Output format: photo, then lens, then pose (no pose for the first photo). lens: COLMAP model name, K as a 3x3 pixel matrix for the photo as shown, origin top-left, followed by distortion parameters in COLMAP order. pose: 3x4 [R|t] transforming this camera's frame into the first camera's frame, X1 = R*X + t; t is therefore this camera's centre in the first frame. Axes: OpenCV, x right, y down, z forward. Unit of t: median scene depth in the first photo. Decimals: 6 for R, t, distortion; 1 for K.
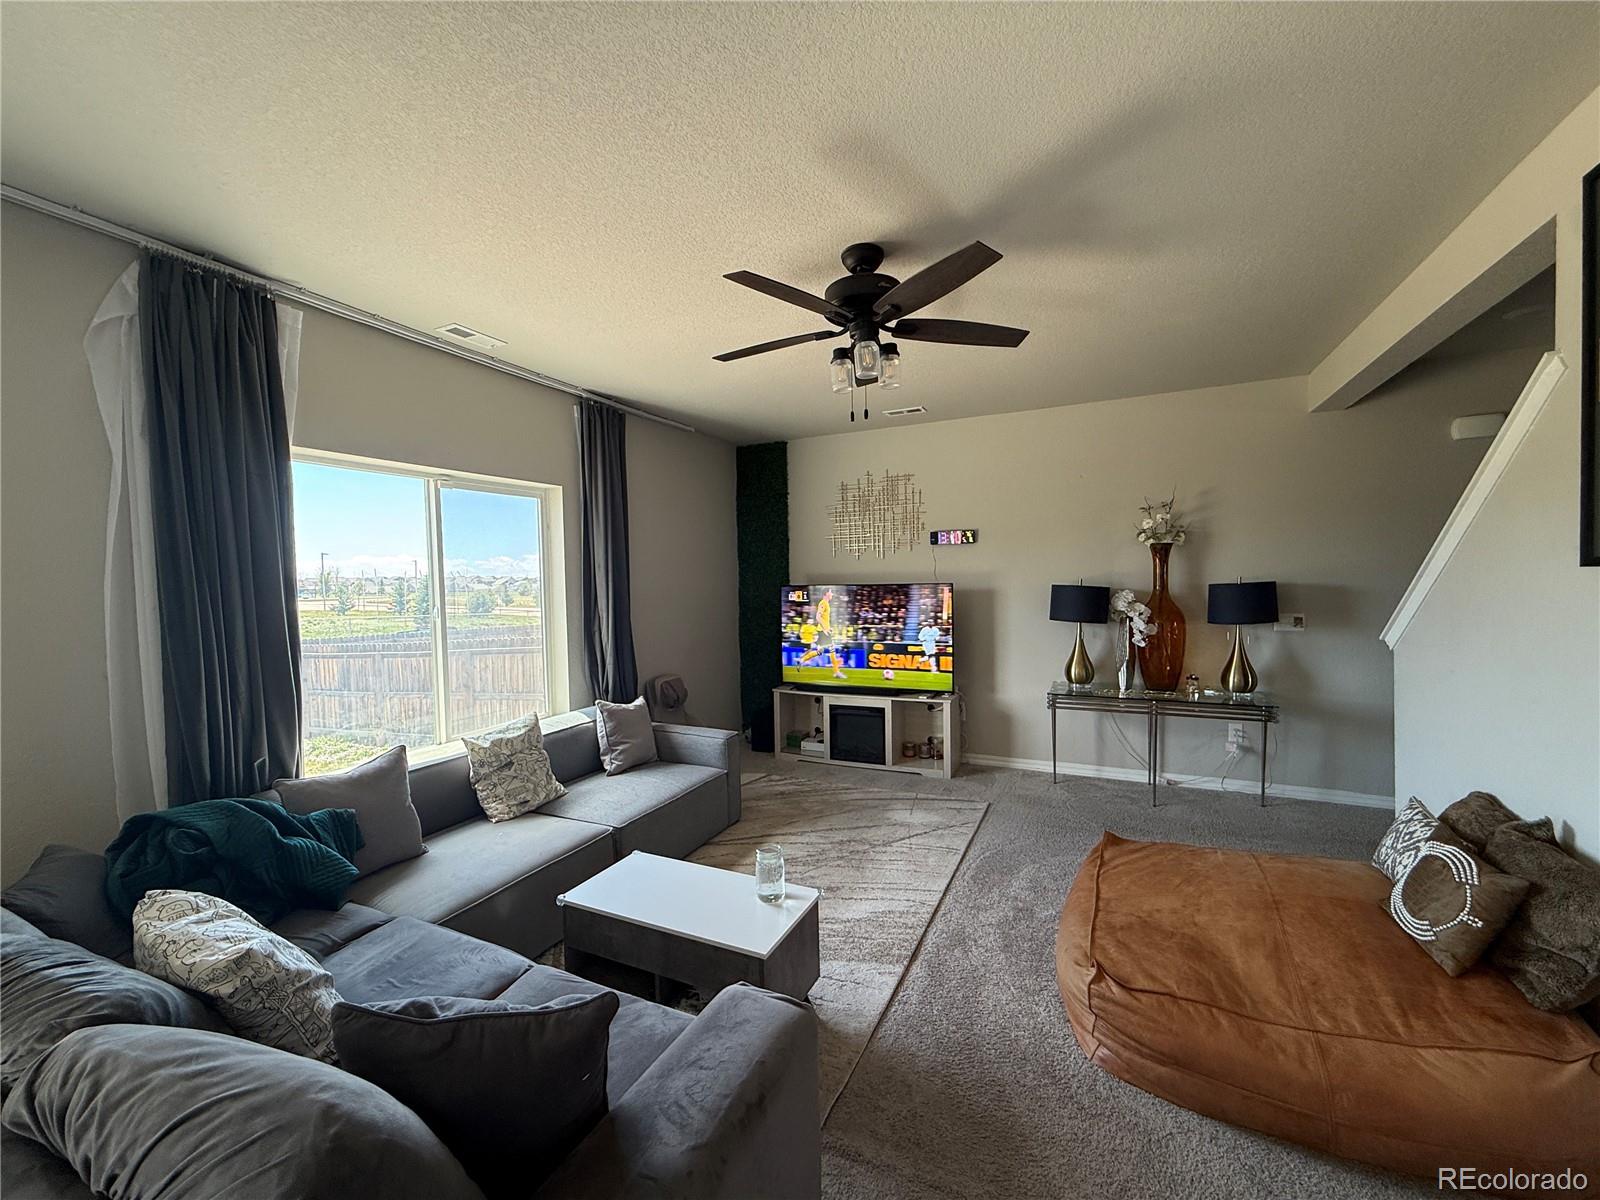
lens RADIAL K [[639.4, 0, 797.4], [0, 639.4, 603.9], [0, 0, 1]] dist [-0.001129, 0.000114]
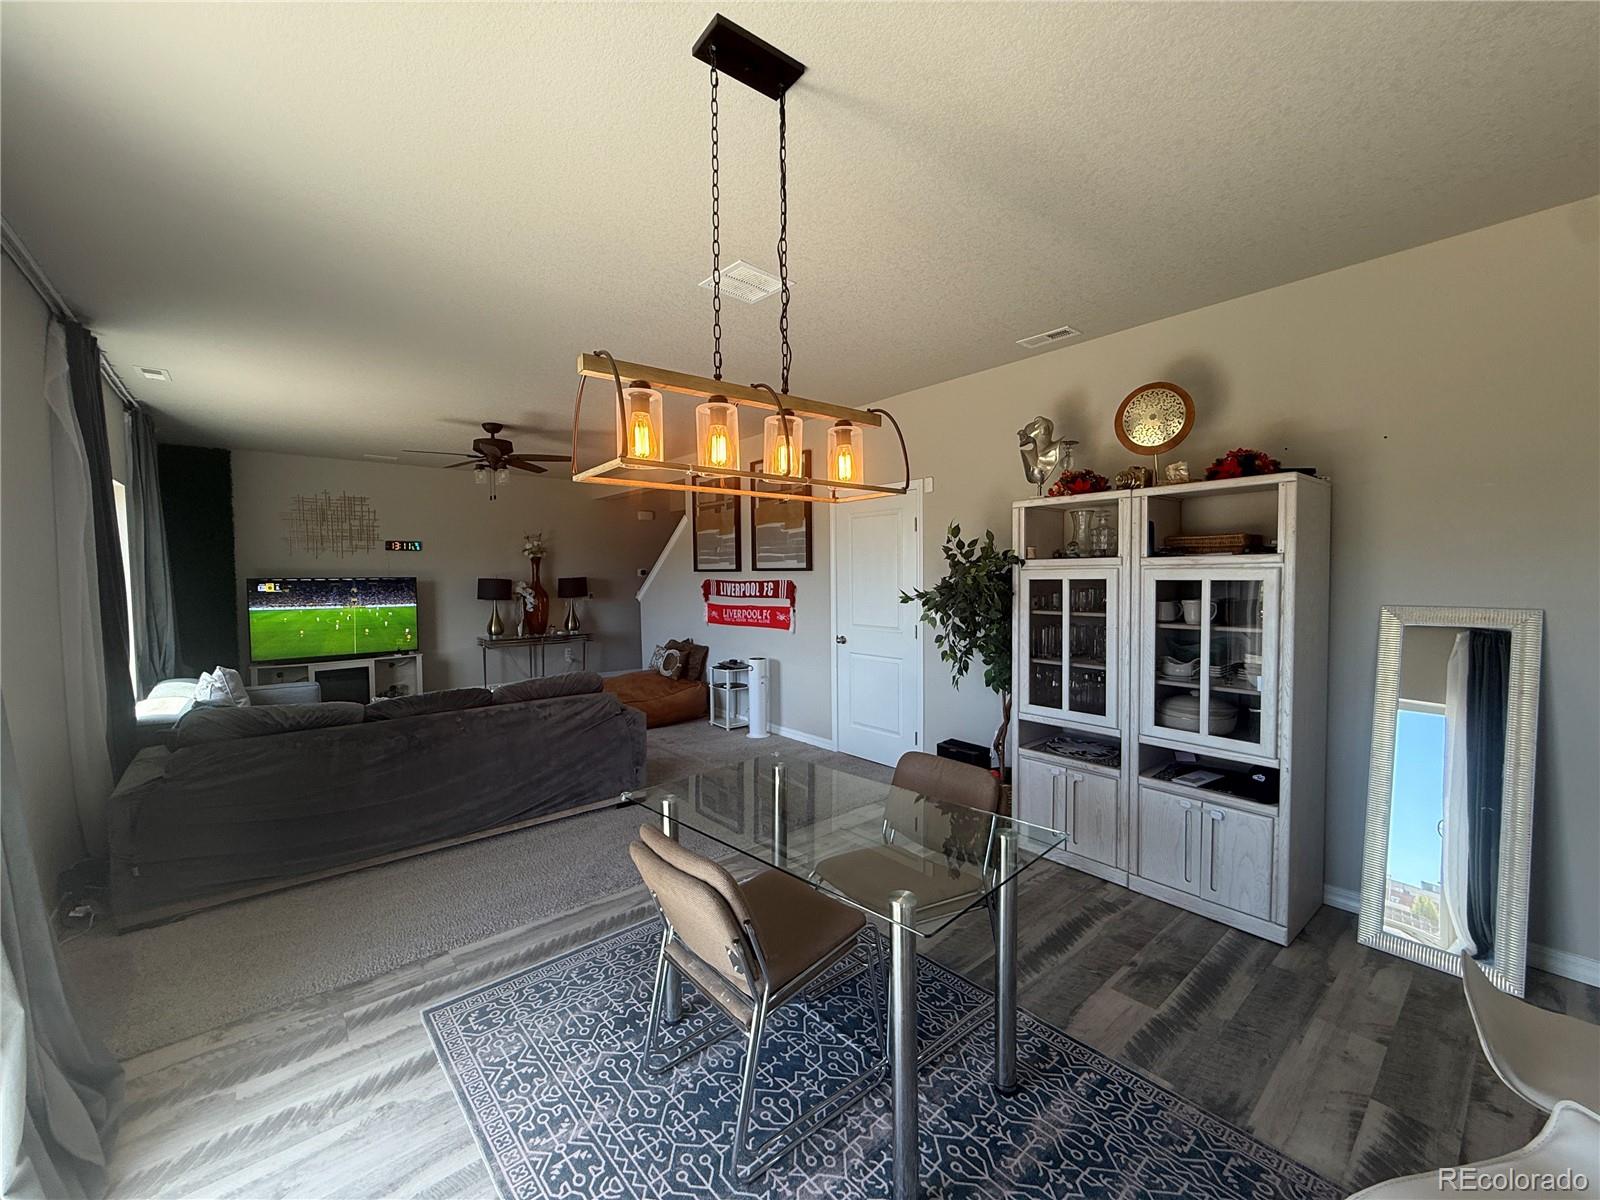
lens RADIAL K [[639.4, 0, 800.0], [0, 639.4, 598.4], [0, 0, 1]] dist [-0.001129, 0.000114]
pose [[0.401428, -0.026644, 0.915503, -0.844277], [0.025822, 0.999509, 0.017767, 0.014698], [-0.915527, 0.016508, 0.401919, -0.476540]]
